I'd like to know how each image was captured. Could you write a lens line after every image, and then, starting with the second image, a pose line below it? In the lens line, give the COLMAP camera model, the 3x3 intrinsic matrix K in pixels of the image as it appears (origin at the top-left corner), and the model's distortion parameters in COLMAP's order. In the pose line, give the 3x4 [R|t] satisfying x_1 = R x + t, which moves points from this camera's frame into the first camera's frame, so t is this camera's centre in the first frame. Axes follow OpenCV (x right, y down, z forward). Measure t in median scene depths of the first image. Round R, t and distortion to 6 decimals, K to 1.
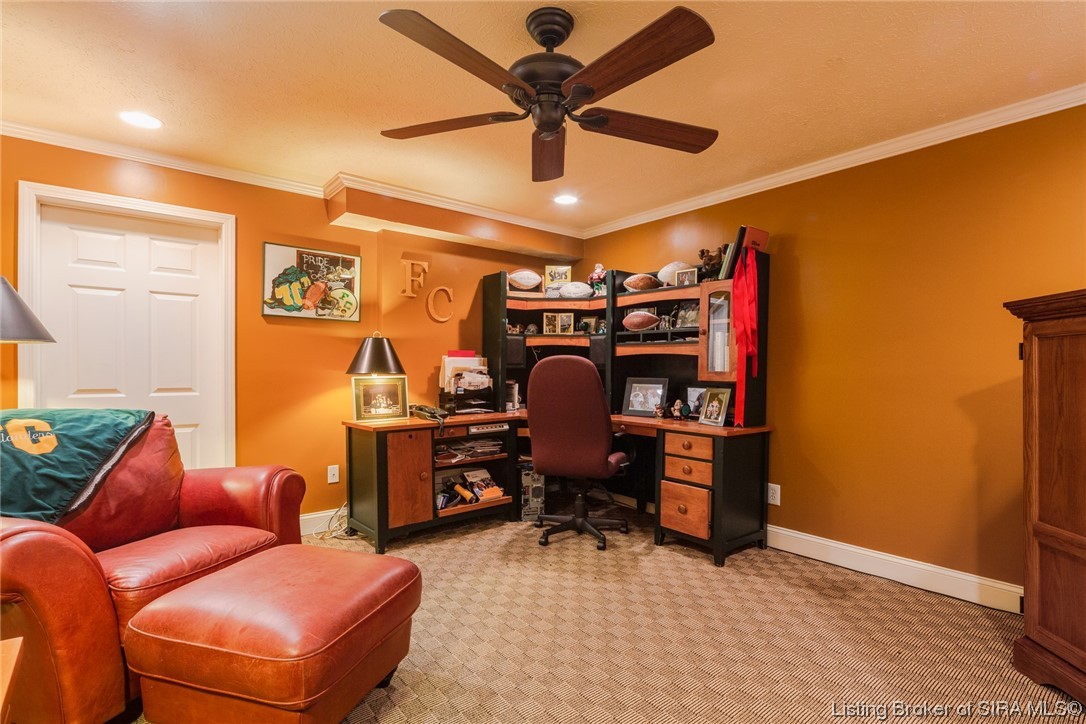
lens RADIAL K [[528.5, 0, 554.2], [0, 528.5, 365.3], [0, 0, 1]] dist [0.004383, -0.003774]
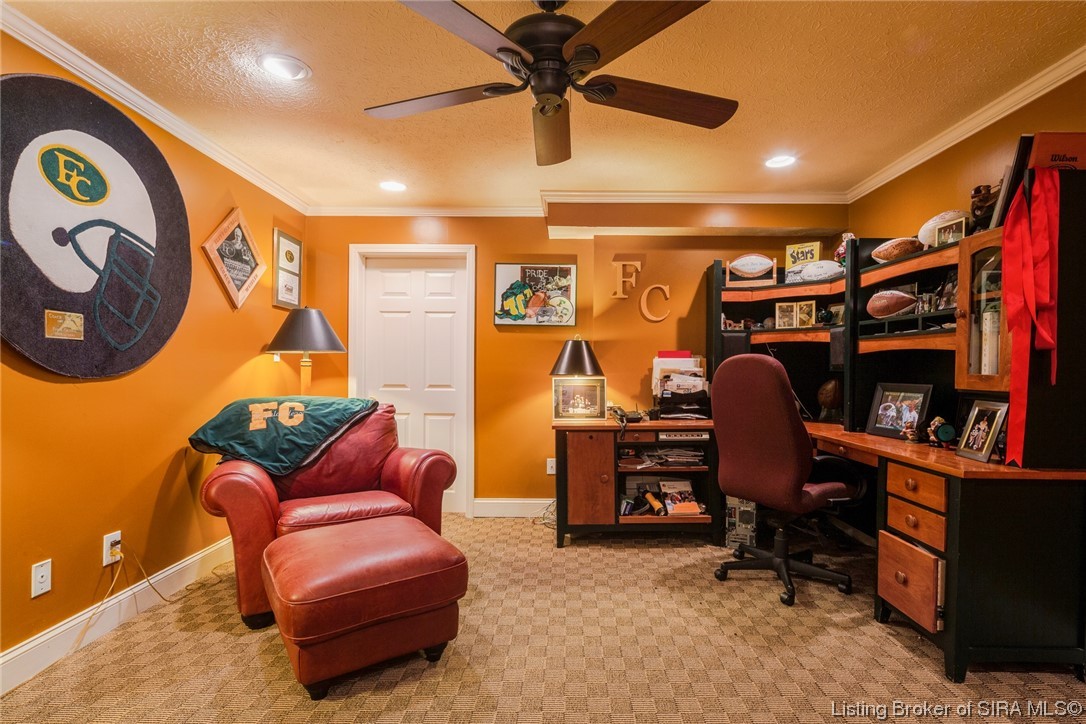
lens RADIAL K [[528.5, 0, 548.3], [0, 528.5, 364.6], [0, 0, 1]] dist [0.004383, -0.003774]
pose [[0.764234, -0.005428, -0.644916, 0.309889], [0.002185, 0.999981, -0.005827, 0.001648], [0.644935, 0.003044, 0.764231, 0.173506]]
